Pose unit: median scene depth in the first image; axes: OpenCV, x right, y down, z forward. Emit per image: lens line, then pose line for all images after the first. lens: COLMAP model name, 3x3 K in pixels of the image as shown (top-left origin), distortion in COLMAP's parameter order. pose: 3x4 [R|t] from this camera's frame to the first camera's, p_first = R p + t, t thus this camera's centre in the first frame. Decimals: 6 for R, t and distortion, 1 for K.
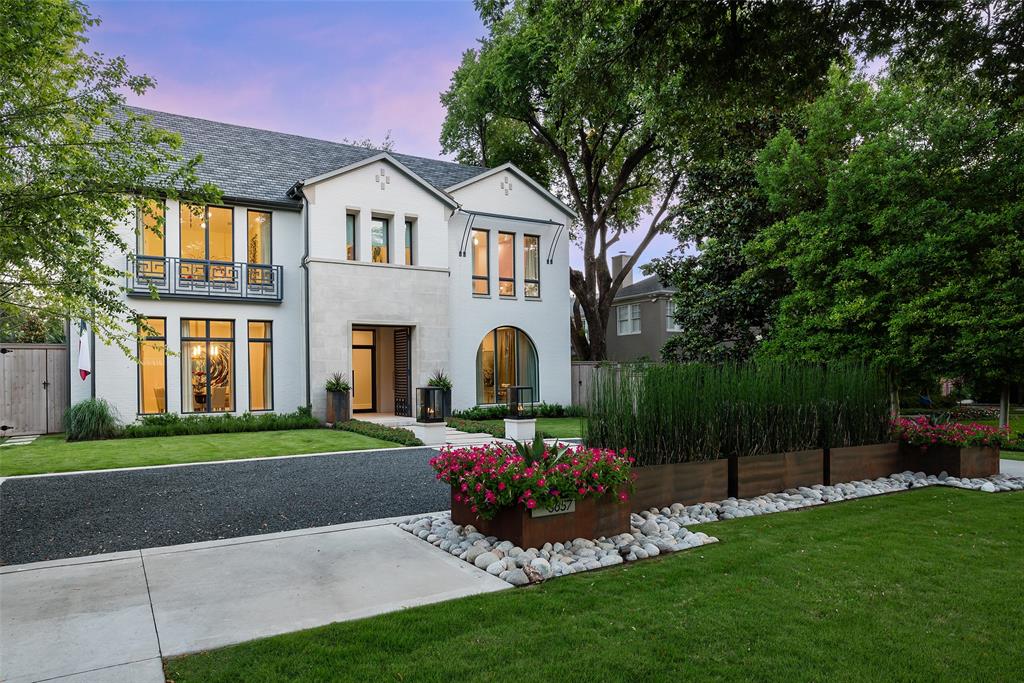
lens RADIAL K [[561.2, 0, 512.0], [0, 561.2, 341.5], [0, 0, 1]] dist [0.000067, -0.000626]
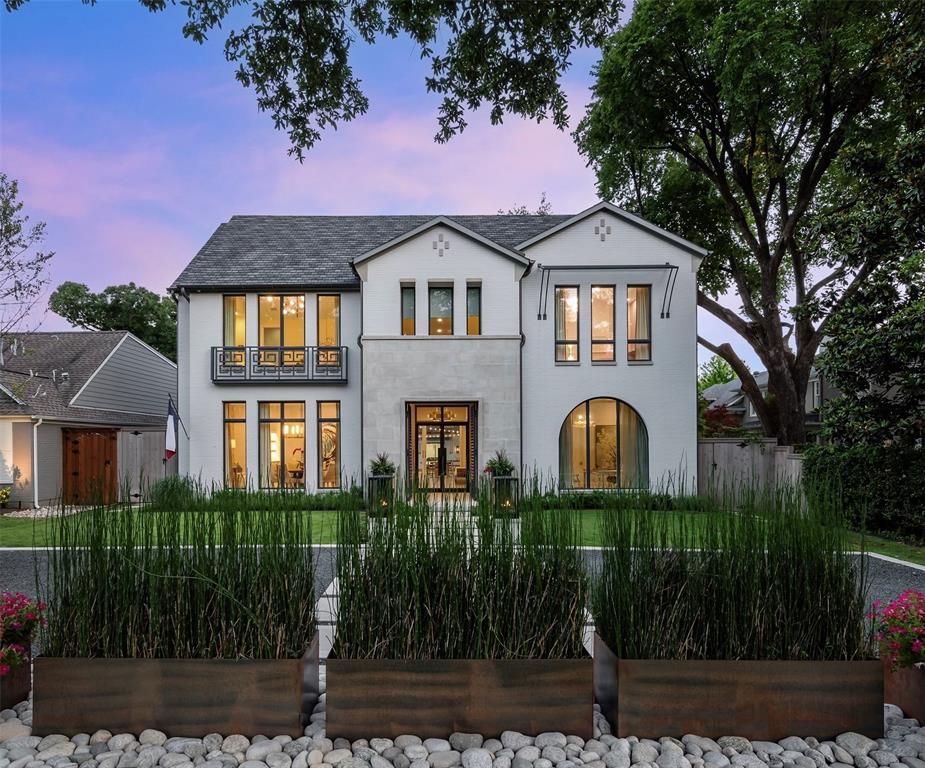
lens RADIAL K [[564.1, 0, 462.5], [0, 564.1, 421.8], [0, 0, 1]] dist [0.000623, -0.000230]
pose [[0.885280, -0.012118, -0.464900, 0.246489], [0.020554, 0.999703, 0.013082, -0.007363], [0.464603, -0.021137, 0.885267, 0.189315]]
